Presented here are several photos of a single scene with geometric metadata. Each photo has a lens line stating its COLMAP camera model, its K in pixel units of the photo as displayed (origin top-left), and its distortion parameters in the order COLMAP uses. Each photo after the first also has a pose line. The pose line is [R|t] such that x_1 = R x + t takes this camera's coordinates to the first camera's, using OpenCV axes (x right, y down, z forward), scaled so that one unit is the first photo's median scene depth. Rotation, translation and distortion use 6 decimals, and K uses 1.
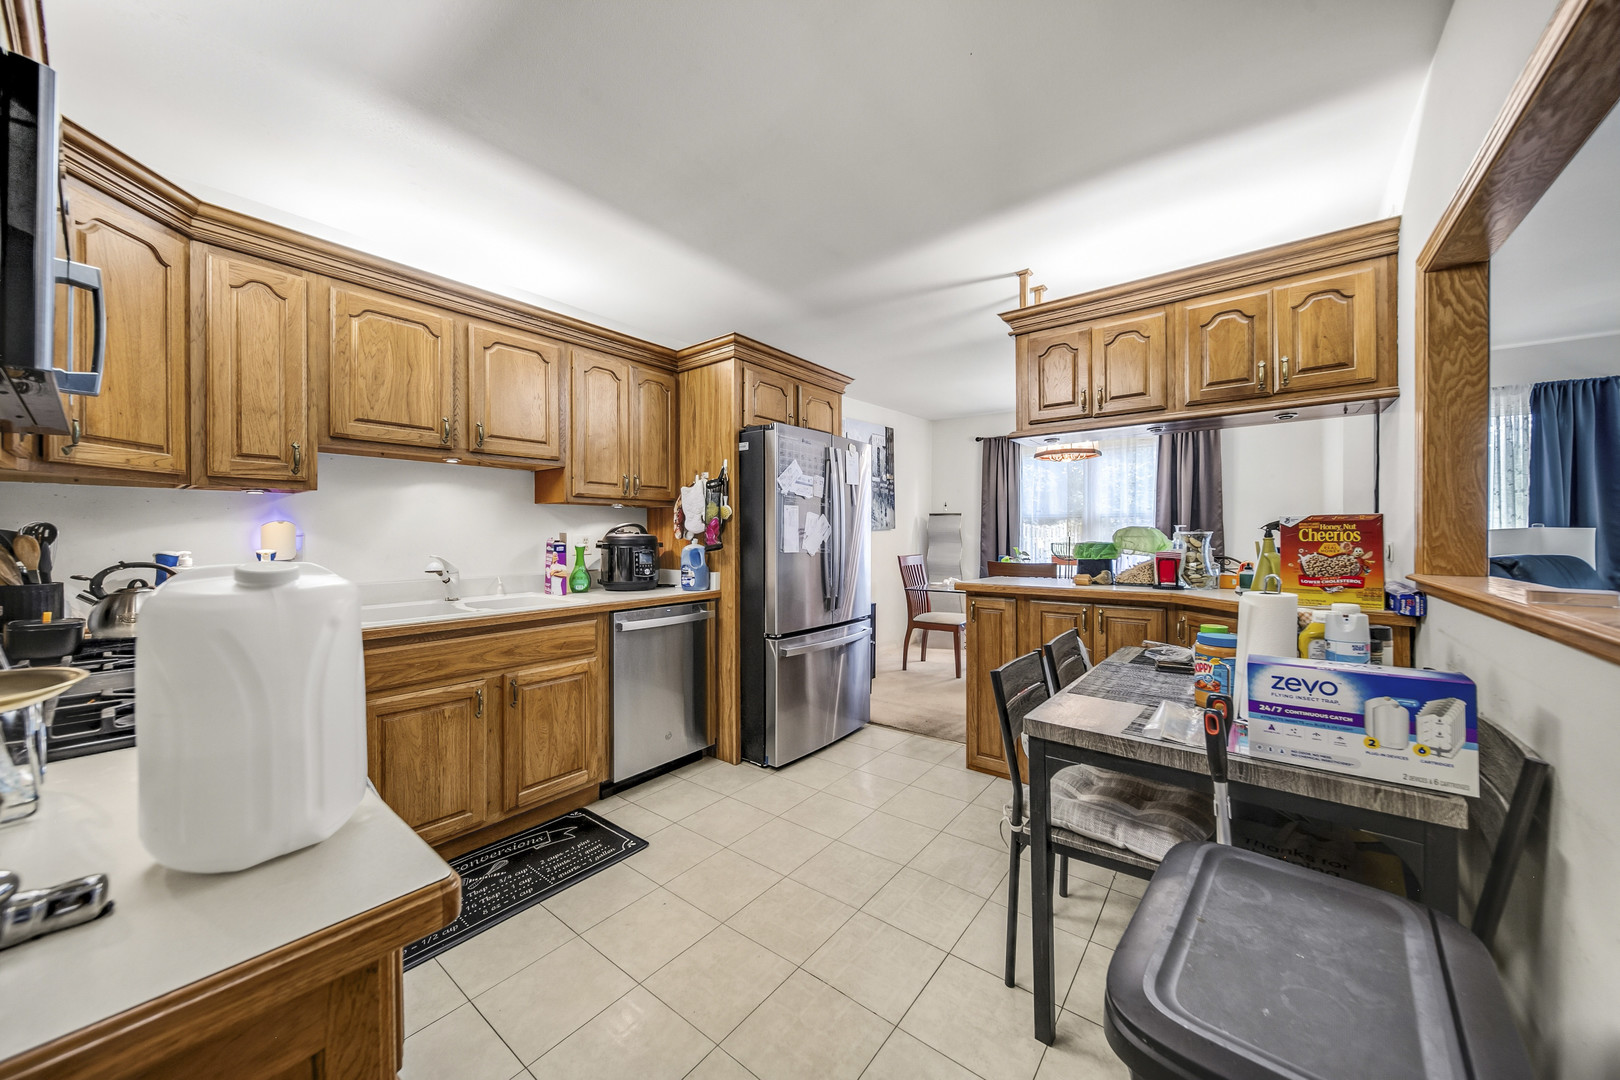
lens RADIAL K [[571.5, 0, 797.3], [0, 571.5, 537.5], [0, 0, 1]] dist [-0.000077, -0.001602]
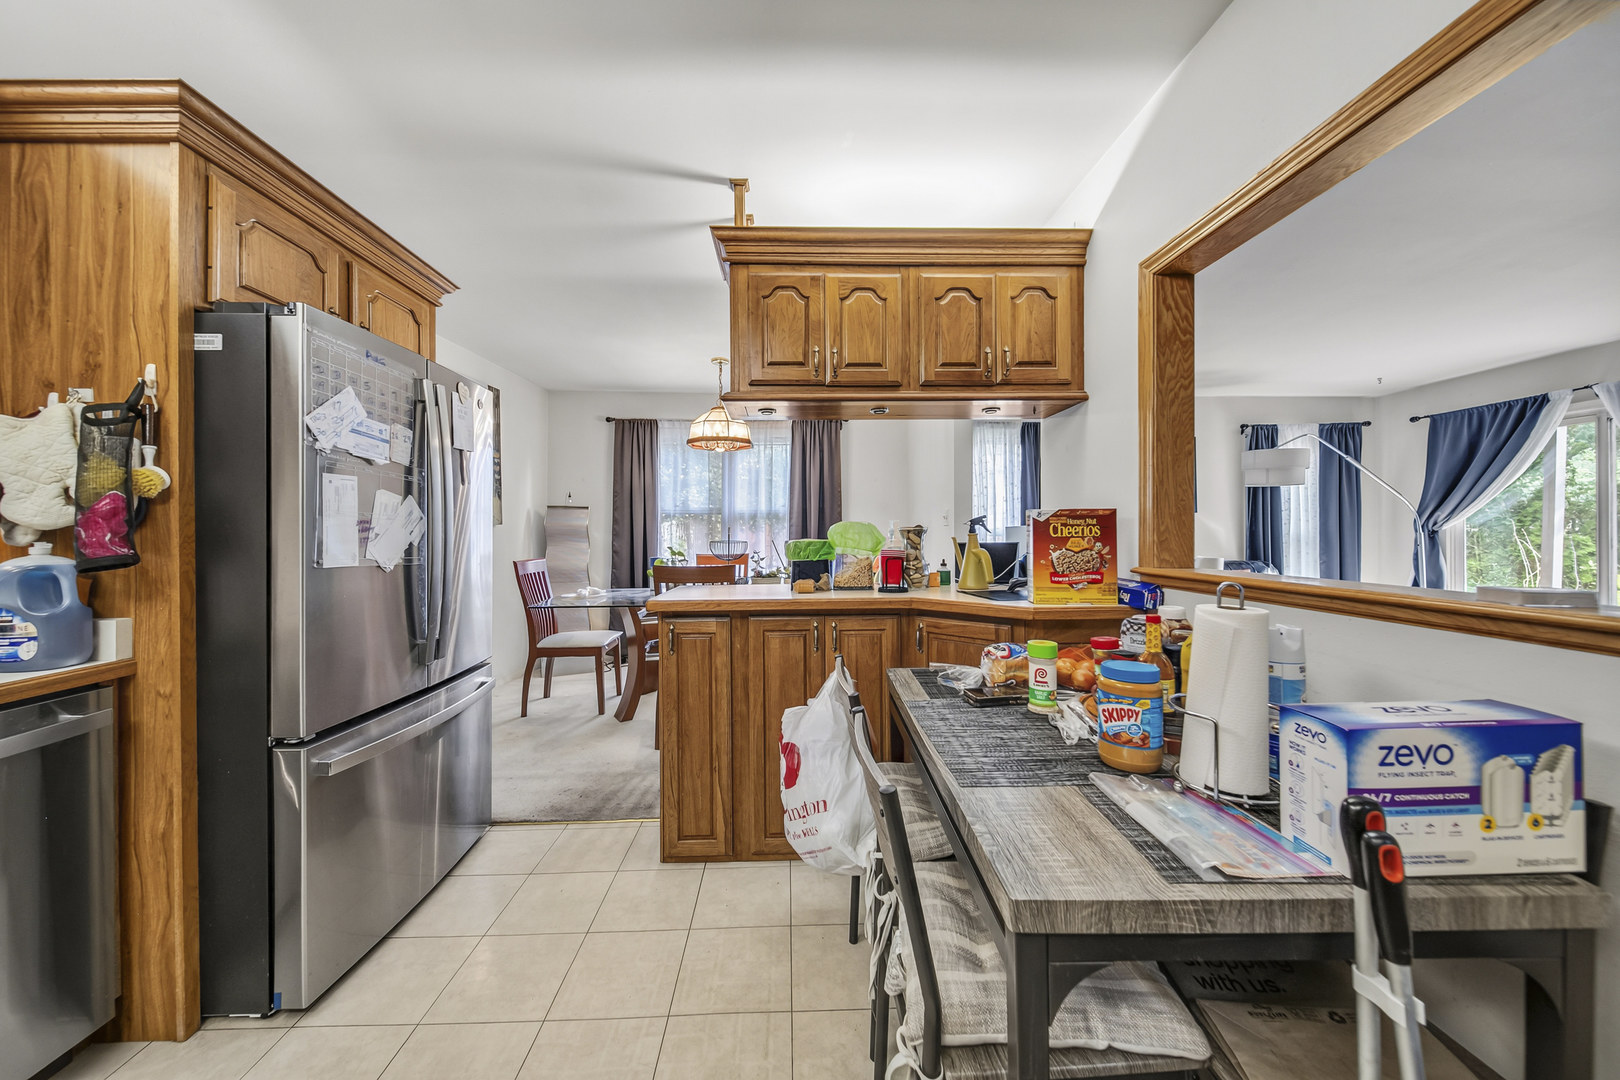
lens RADIAL K [[571.5, 0, 803.4], [0, 571.5, 530.2], [0, 0, 1]] dist [-0.000077, -0.001602]
pose [[0.760375, -0.000874, 0.649484, -0.028223], [0.007021, 0.999952, -0.006874, -0.000143], [-0.649447, 0.009787, 0.760344, 0.352103]]
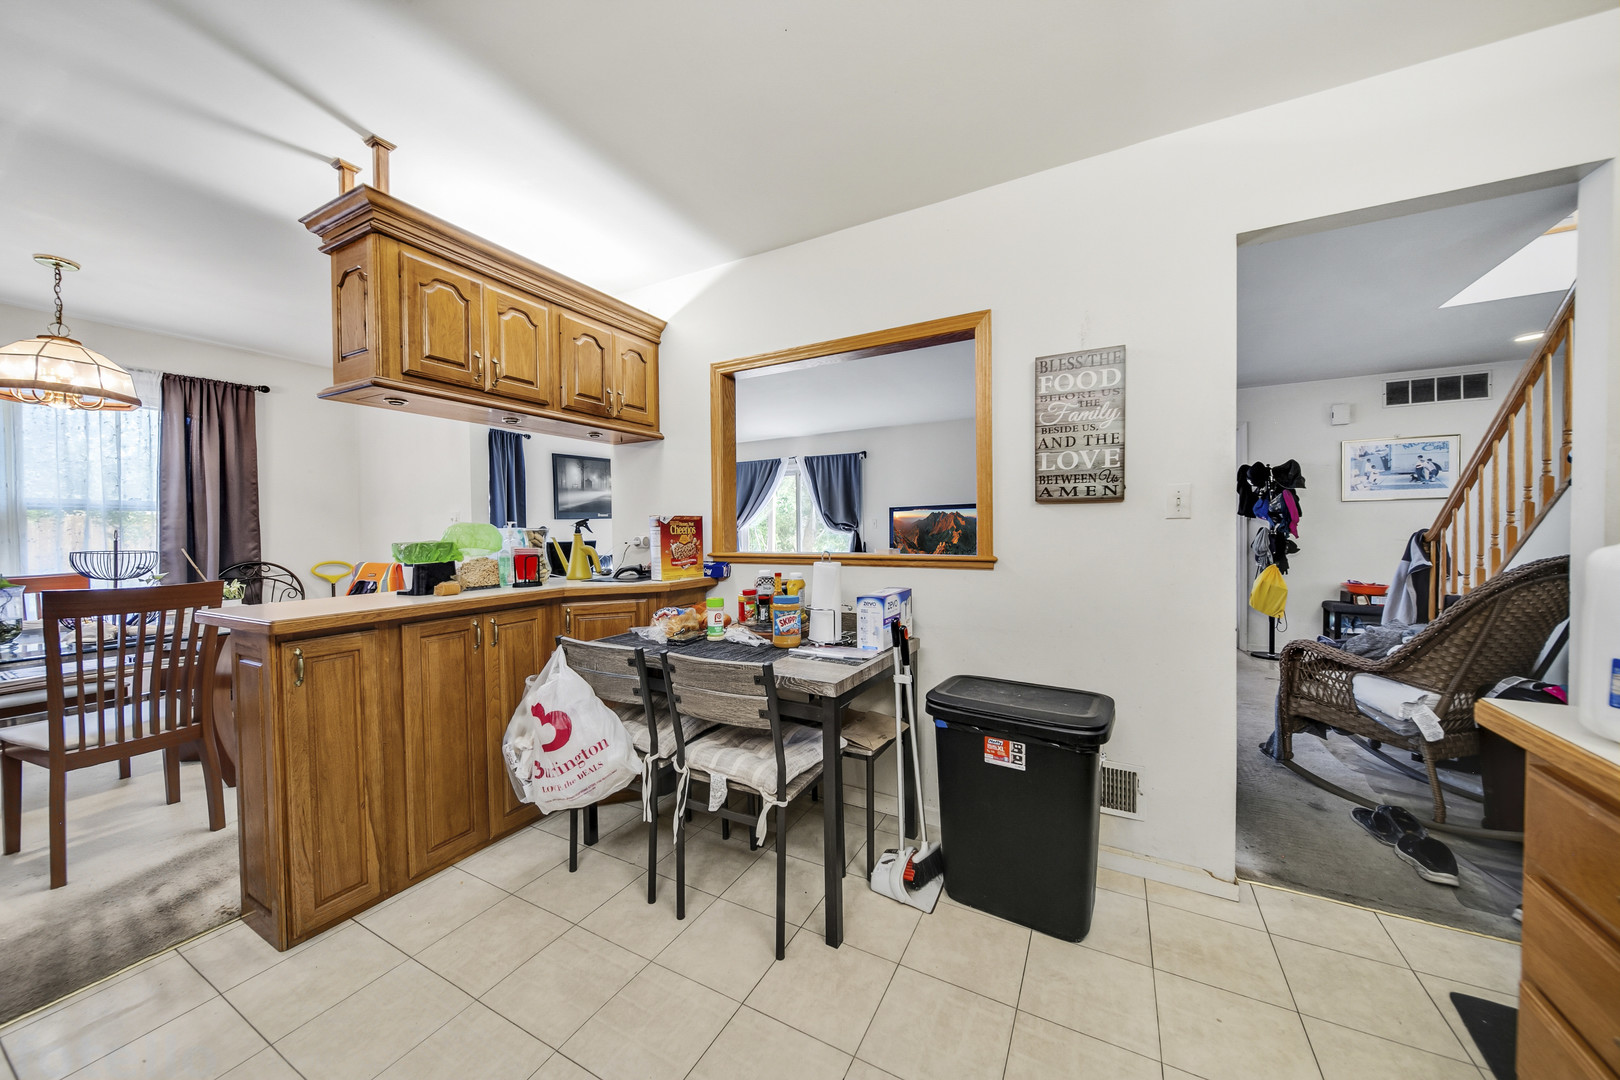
lens RADIAL K [[571.5, 0, 801.5], [0, 571.5, 540.2], [0, 0, 1]] dist [-0.000077, -0.001602]
pose [[-0.183921, -0.014504, 0.982834, -0.345137], [0.018730, 0.999658, 0.018258, 0.001295], [-0.982763, 0.021767, -0.183587, 0.607187]]
